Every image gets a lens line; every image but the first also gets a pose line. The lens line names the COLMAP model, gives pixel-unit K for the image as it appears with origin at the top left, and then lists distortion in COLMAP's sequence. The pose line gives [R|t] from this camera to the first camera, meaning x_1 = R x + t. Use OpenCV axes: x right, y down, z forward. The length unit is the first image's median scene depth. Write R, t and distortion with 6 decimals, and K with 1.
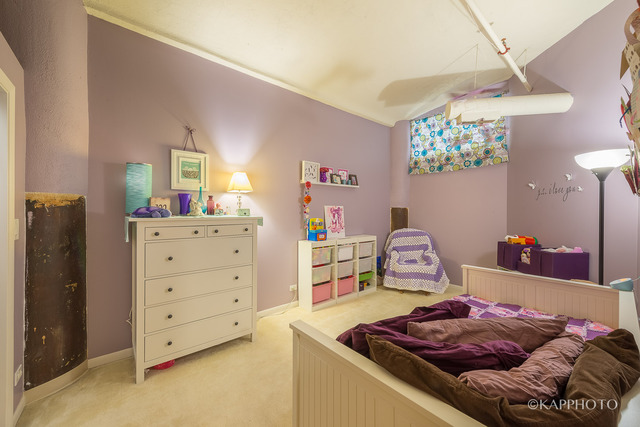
lens RADIAL K [[249.5, 0, 328.8], [0, 249.5, 211.4], [0, 0, 1]] dist [0.002902, -0.000060]
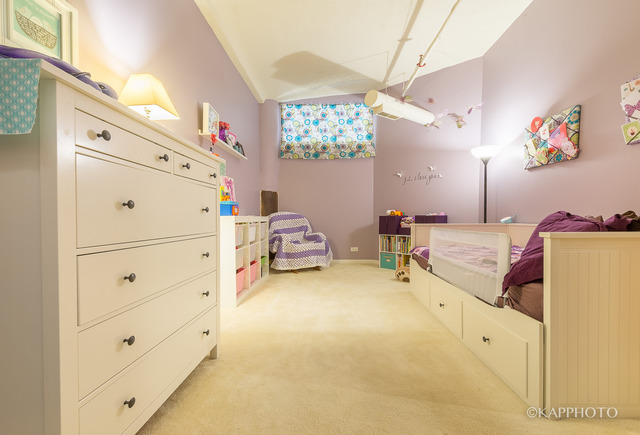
lens RADIAL K [[253.5, 0, 320.1], [0, 253.5, 223.3], [0, 0, 1]] dist [0.001600, 0.000072]
pose [[0.689745, -0.001682, 0.724051, -0.342809], [-0.022681, 0.999456, 0.023928, 0.095900], [-0.723697, -0.032927, 0.689332, 0.227042]]
